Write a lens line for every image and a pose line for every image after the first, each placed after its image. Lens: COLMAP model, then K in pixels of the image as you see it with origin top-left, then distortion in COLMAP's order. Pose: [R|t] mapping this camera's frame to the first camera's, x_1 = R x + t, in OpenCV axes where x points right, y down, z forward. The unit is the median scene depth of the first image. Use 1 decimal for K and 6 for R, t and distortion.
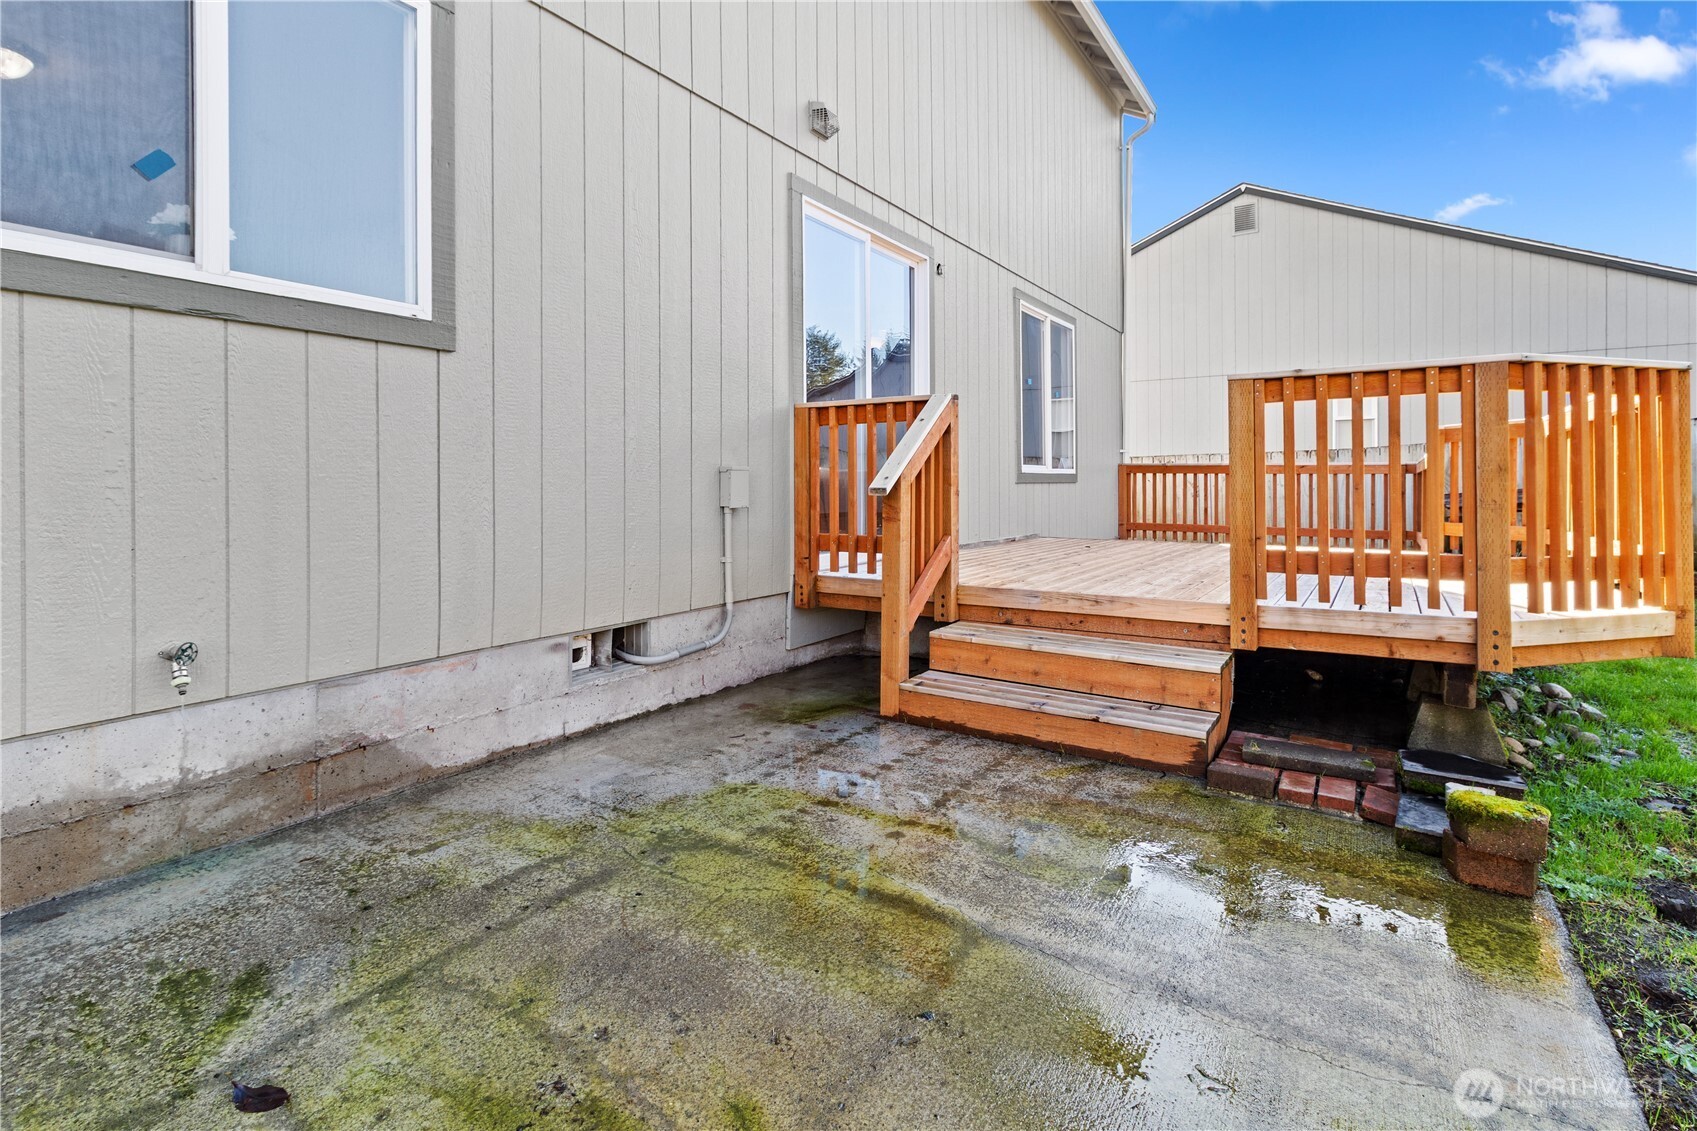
lens RADIAL K [[833.5, 0, 848.0], [0, 833.5, 481.3], [0, 0, 1]] dist [0.002282, 0.000423]
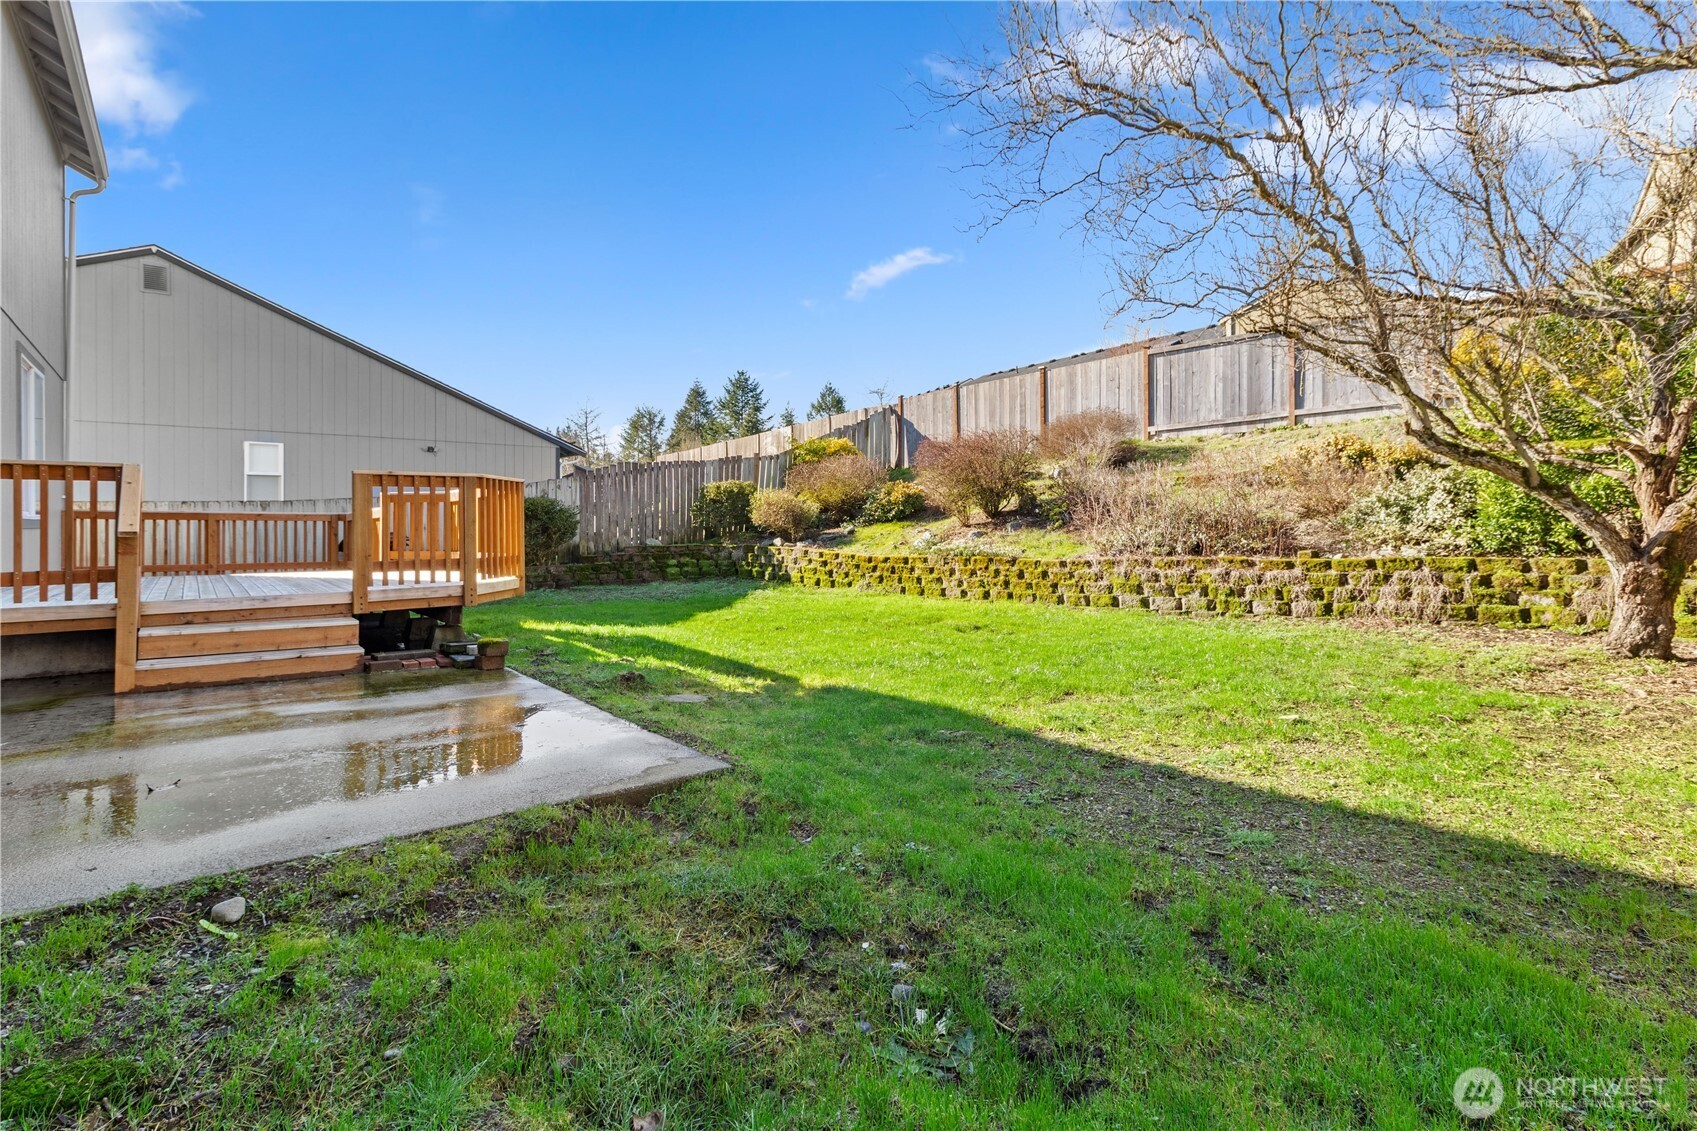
lens RADIAL K [[810.0, 0, 839.8], [0, 810.0, 536.0], [0, 0, 1]] dist [0.001669, 0.000544]
pose [[0.321344, -0.013107, 0.946872, -0.862303], [0.001736, 0.999911, 0.013252, -0.000407], [-0.946961, -0.002615, 0.321338, -0.595181]]
